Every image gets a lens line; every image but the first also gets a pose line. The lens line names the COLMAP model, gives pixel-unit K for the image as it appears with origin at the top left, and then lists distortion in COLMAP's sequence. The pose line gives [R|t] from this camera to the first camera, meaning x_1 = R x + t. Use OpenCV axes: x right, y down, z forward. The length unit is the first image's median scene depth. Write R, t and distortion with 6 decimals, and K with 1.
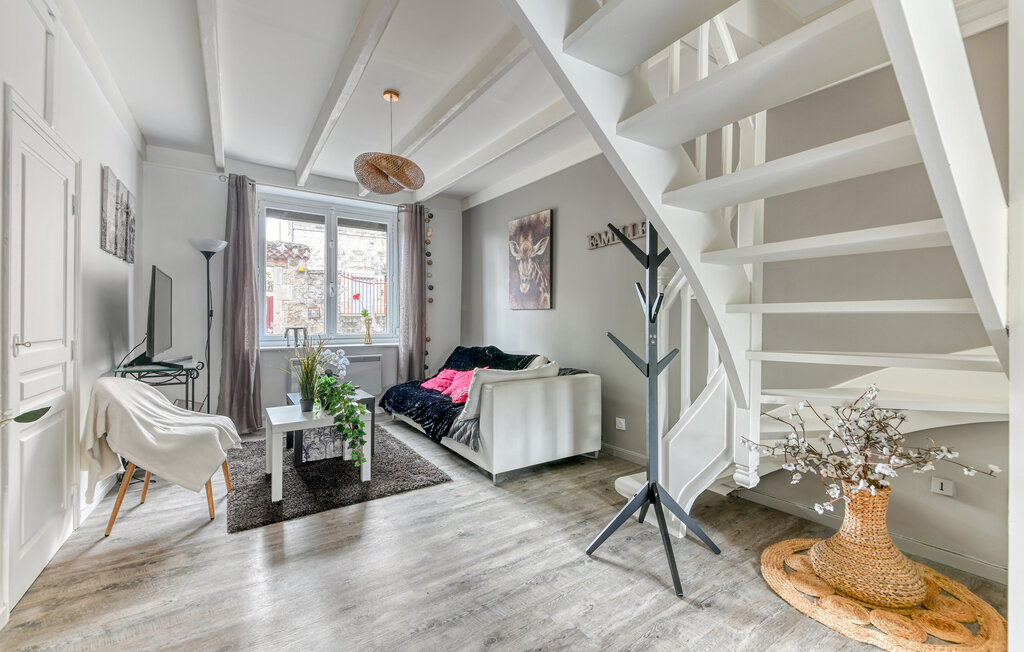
lens RADIAL K [[431.0, 0, 547.7], [0, 431.0, 322.0], [0, 0, 1]] dist [0.001343, -0.017126]
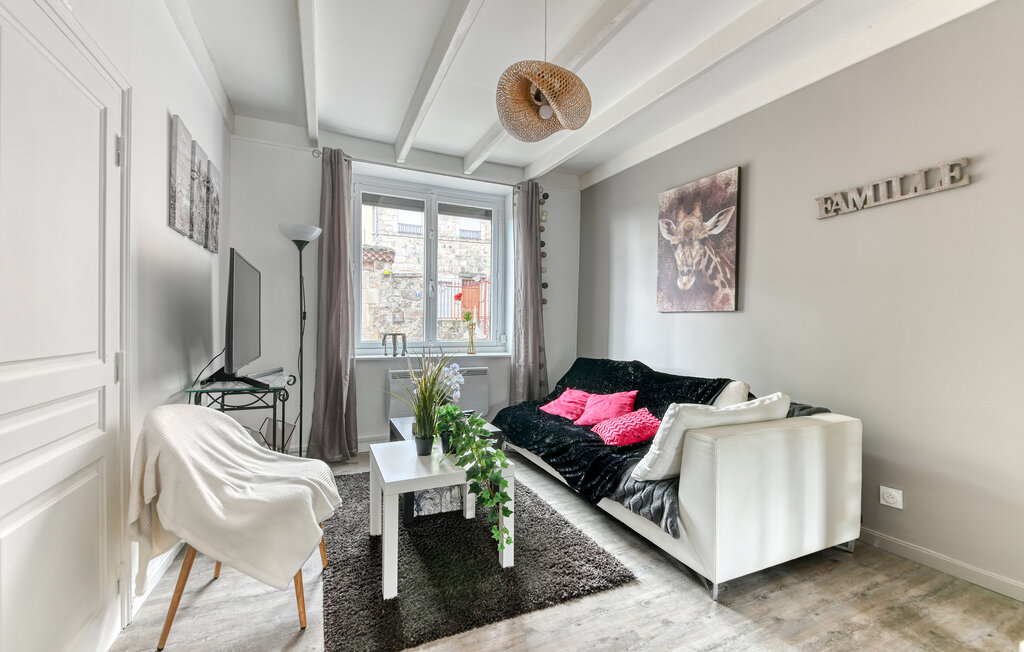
lens RADIAL K [[427.3, 0, 514.1], [0, 427.3, 334.0], [0, 0, 1]] dist [0.012603, -0.031007]
pose [[0.977329, 0.012807, -0.211339, -0.242610], [-0.009477, 0.999815, 0.016764, -0.002559], [0.211514, -0.014381, 0.977269, 0.314756]]
